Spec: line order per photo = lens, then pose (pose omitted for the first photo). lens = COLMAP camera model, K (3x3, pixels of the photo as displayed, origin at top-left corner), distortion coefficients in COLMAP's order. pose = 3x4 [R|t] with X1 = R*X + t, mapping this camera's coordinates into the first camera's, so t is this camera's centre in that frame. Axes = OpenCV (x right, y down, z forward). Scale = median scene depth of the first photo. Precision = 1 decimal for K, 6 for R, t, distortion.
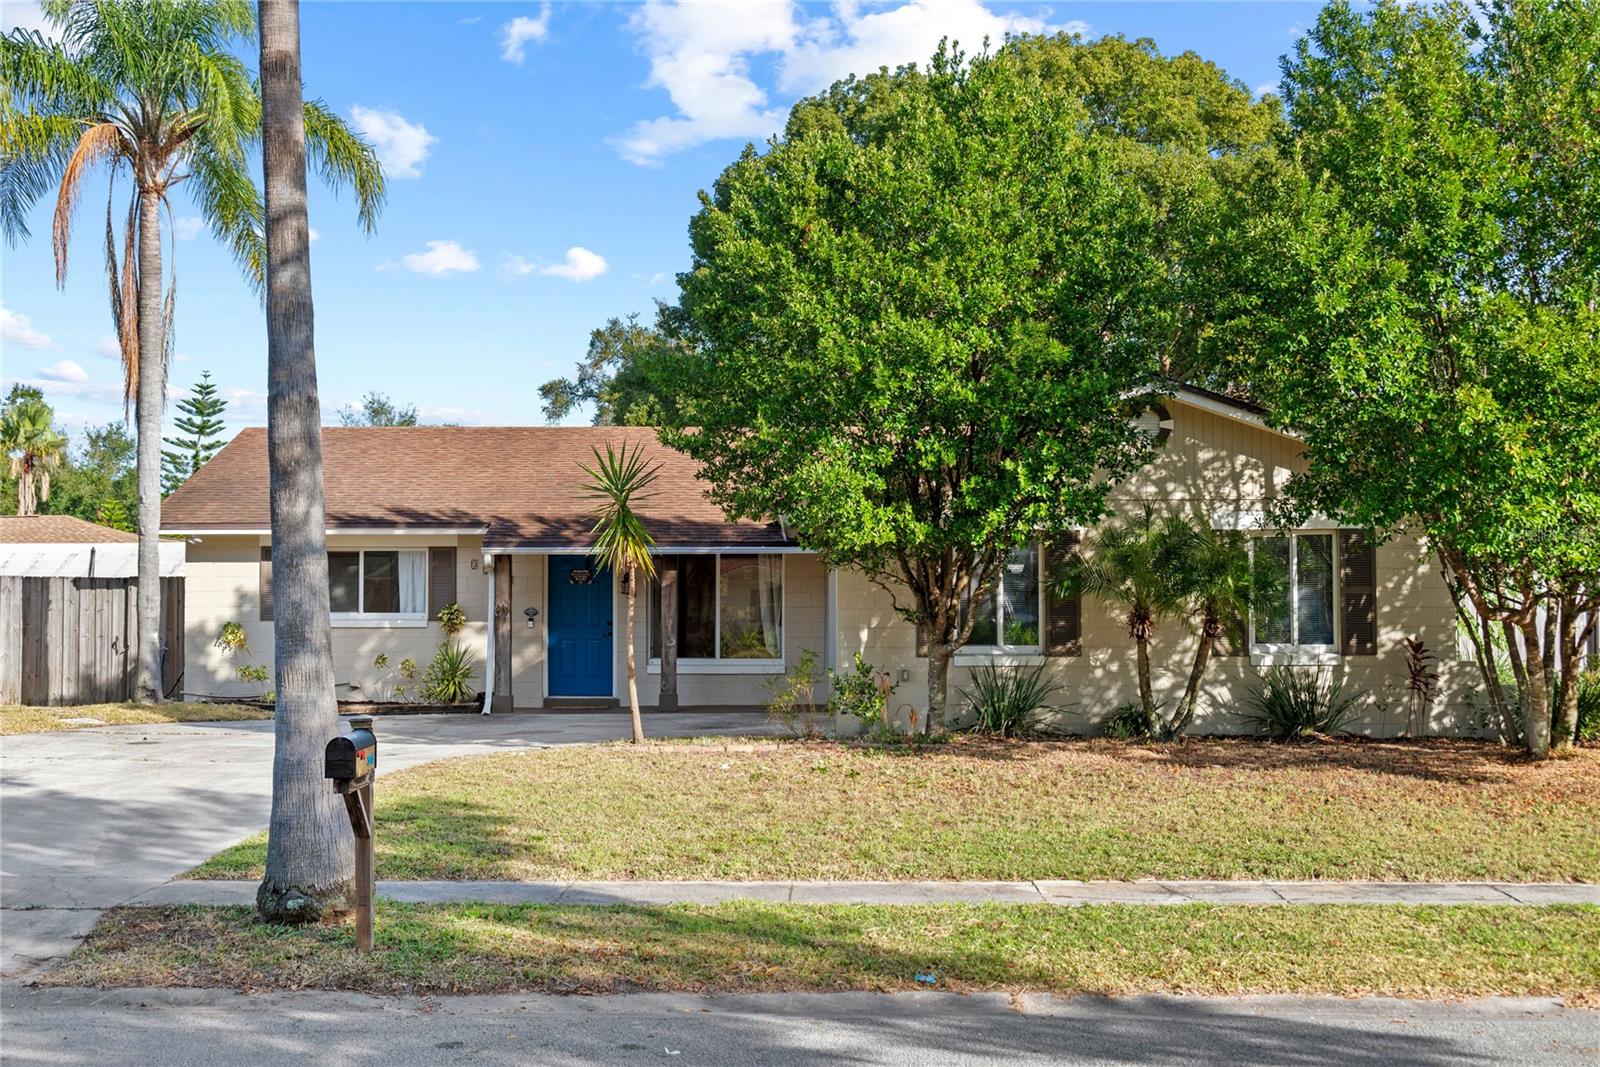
lens RADIAL K [[2068.0, 0, 799.8], [0, 2068.0, 542.8], [0, 0, 1]] dist [0.029852, 0.000000]
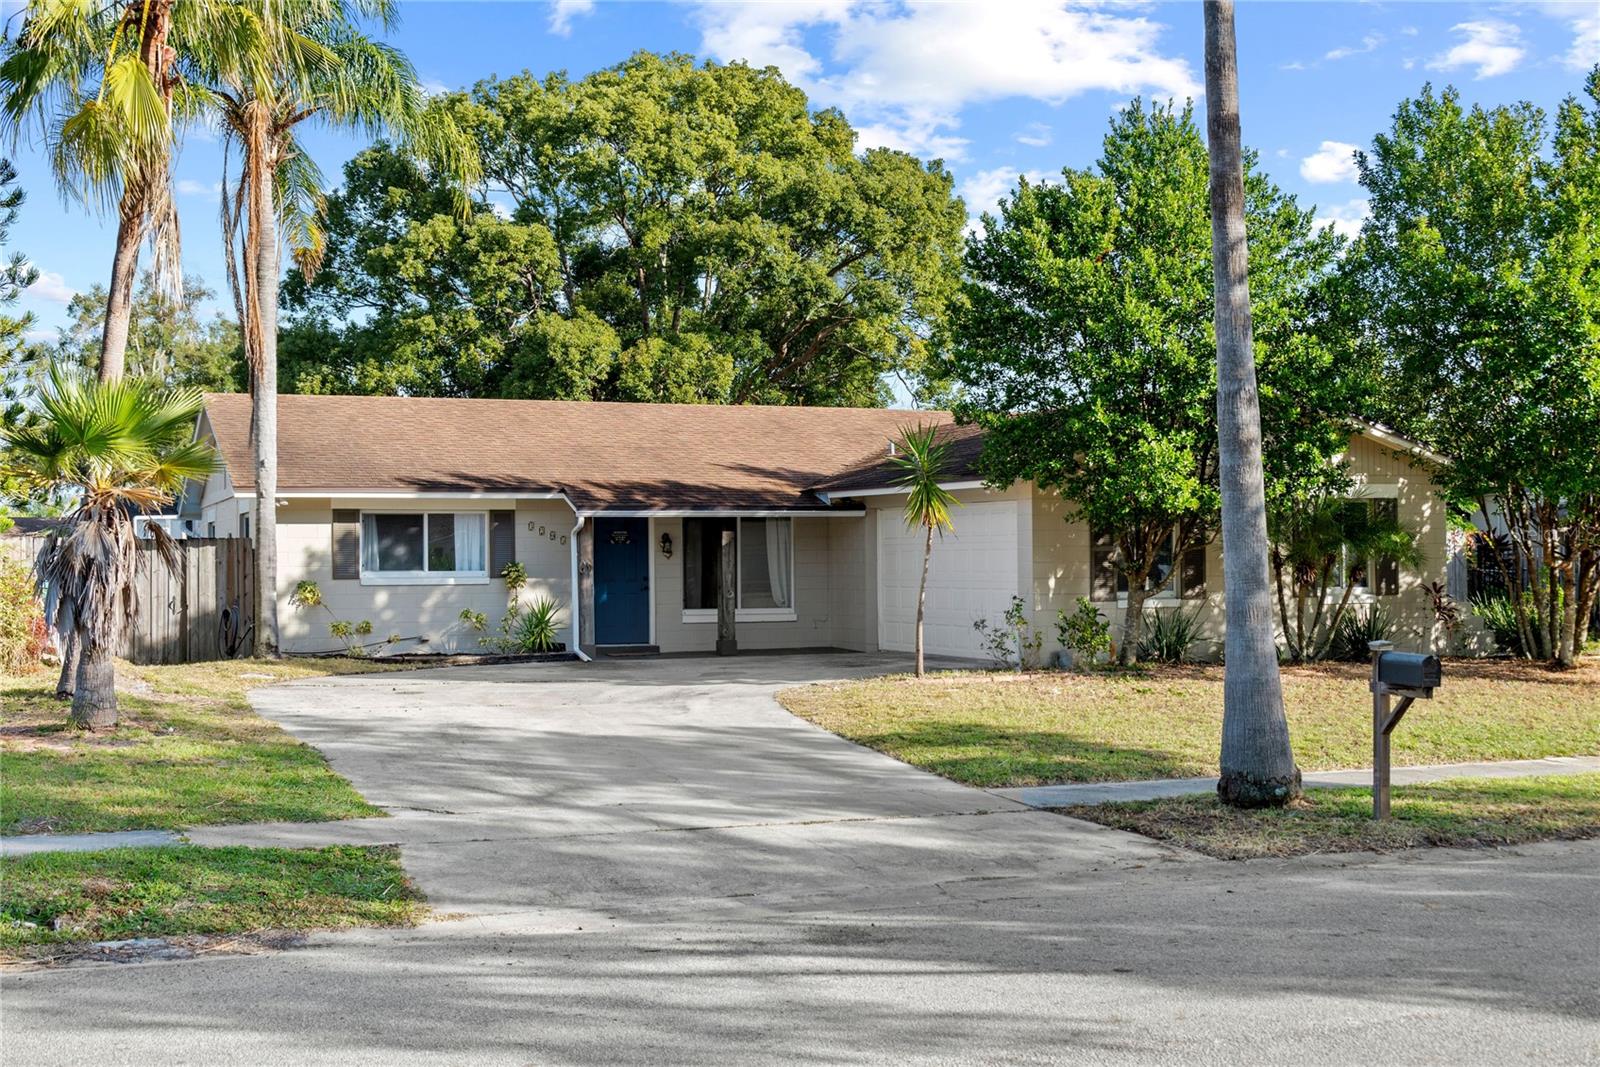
lens RADIAL K [[1928.7, 0, 801.9], [0, 1928.7, 535.3], [0, 0, 1]] dist [0.007572, 0.000000]
pose [[0.934552, -0.001740, 0.355824, -0.391170], [-0.003144, 0.999909, 0.013148, 0.001547], [-0.355814, -0.013406, 0.934461, -0.002784]]
